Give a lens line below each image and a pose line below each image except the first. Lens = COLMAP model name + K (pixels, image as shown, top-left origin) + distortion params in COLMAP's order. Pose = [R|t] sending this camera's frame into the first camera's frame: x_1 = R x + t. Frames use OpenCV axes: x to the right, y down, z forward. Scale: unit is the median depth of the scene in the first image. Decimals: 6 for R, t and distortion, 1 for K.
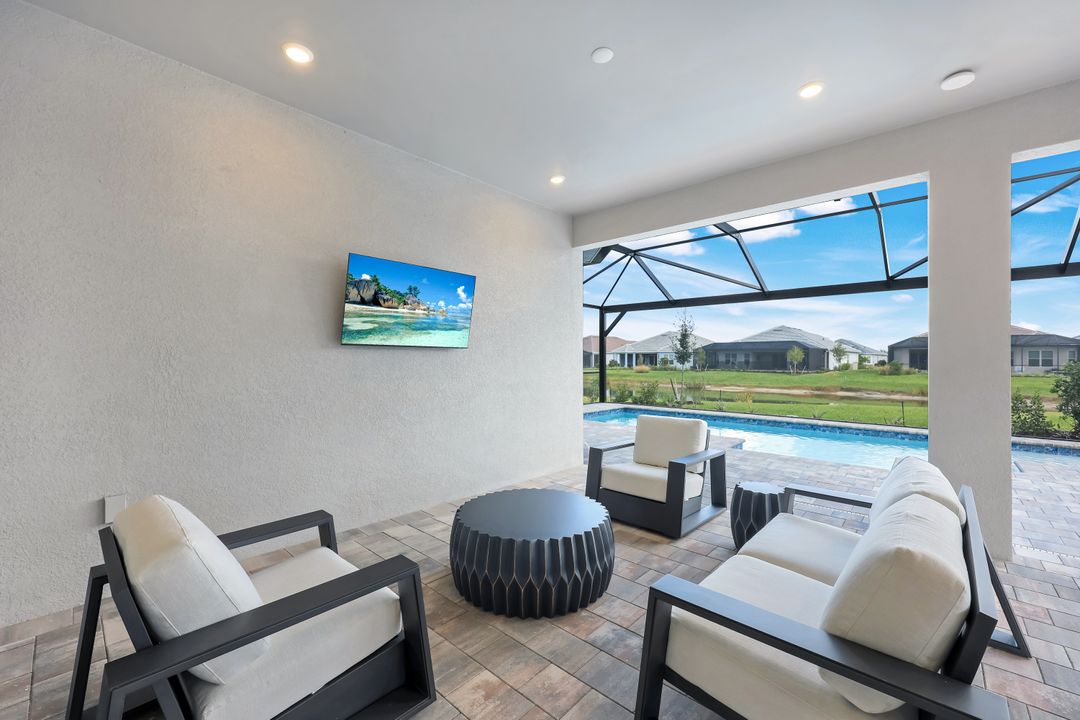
lens RADIAL K [[437.5, 0, 536.4], [0, 437.5, 354.3], [0, 0, 1]] dist [-0.000817, 0.000516]
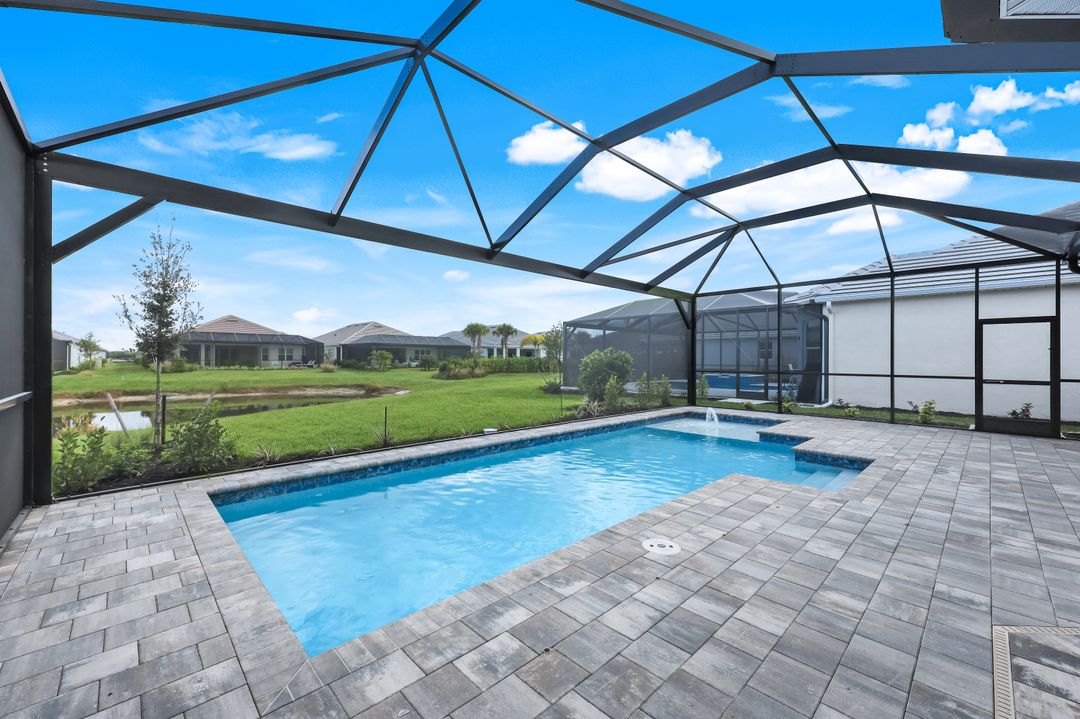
lens RADIAL K [[437.5, 0, 541.9], [0, 437.5, 359.6], [0, 0, 1]] dist [-0.000817, 0.000516]
pose [[0.059818, -0.008957, 0.998169, -0.029040], [-0.011361, 0.999889, 0.009653, 0.003959], [-0.998145, -0.011917, 0.059710, 0.195861]]
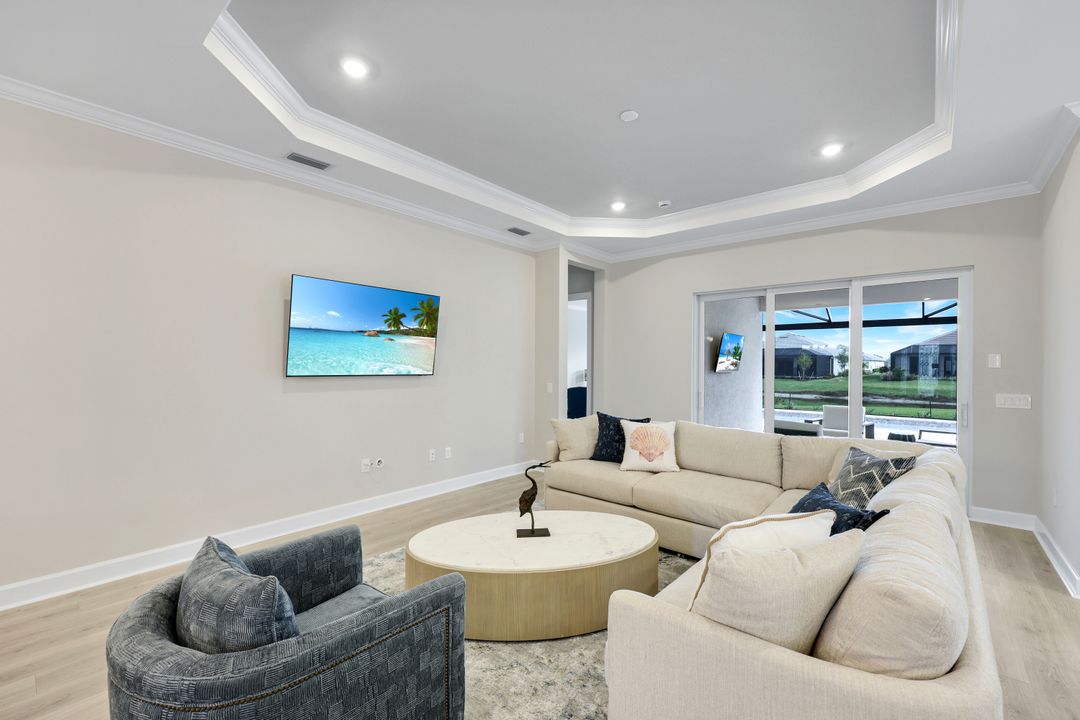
lens RADIAL K [[454.2, 0, 533.8], [0, 454.2, 367.1], [0, 0, 1]] dist [0.003972, 0.000735]
pose [[0.999626, 0.000045, 0.027338, -0.099948], [-0.000571, 0.999815, 0.019222, -0.006605], [-0.027332, -0.019230, 0.999441, -0.090326]]
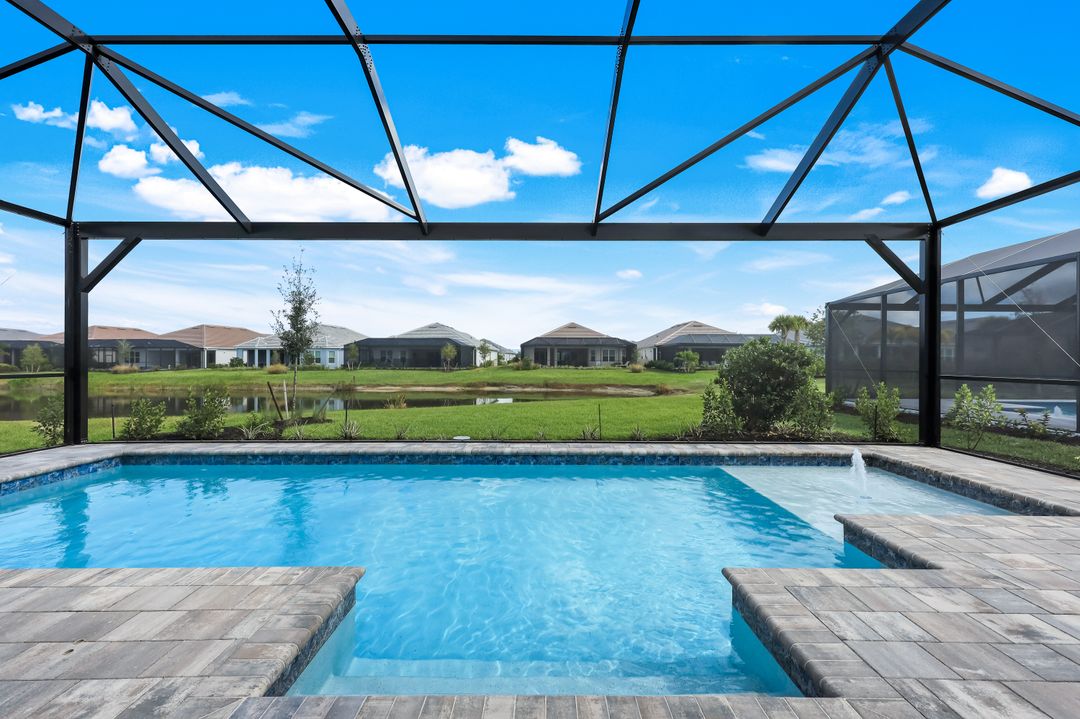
lens RADIAL K [[454.0, 0, 540.7], [0, 454.0, 356.4], [0, 0, 1]] dist [0.010933, -0.000088]
pose [[0.738683, 0.000305, 0.674053, 0.053881], [-0.005411, 0.999970, 0.005478, 0.005363], [-0.674032, -0.007694, 0.738662, 0.103465]]
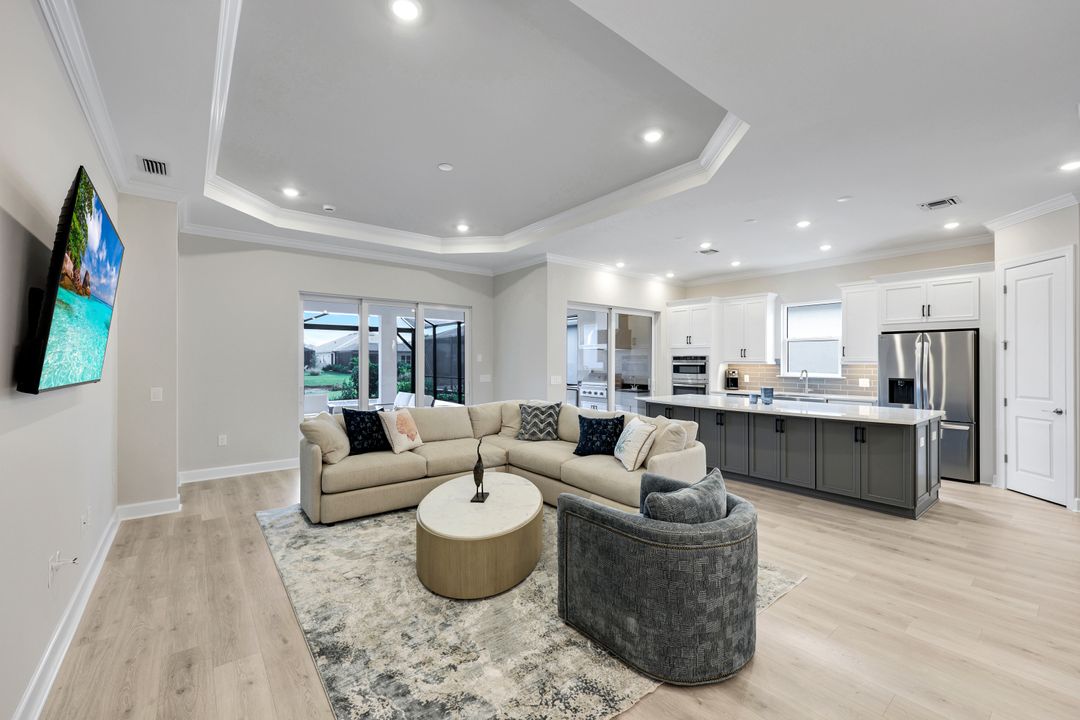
lens RADIAL K [[439.9, 0, 540.5], [0, 439.9, 361.8], [0, 0, 1]] dist [0.002594, -0.000712]
pose [[0.148976, -0.007174, 0.988815, -0.165059], [-0.011265, 0.999896, 0.008952, -0.006545], [-0.988777, -0.012473, 0.148879, -0.052862]]
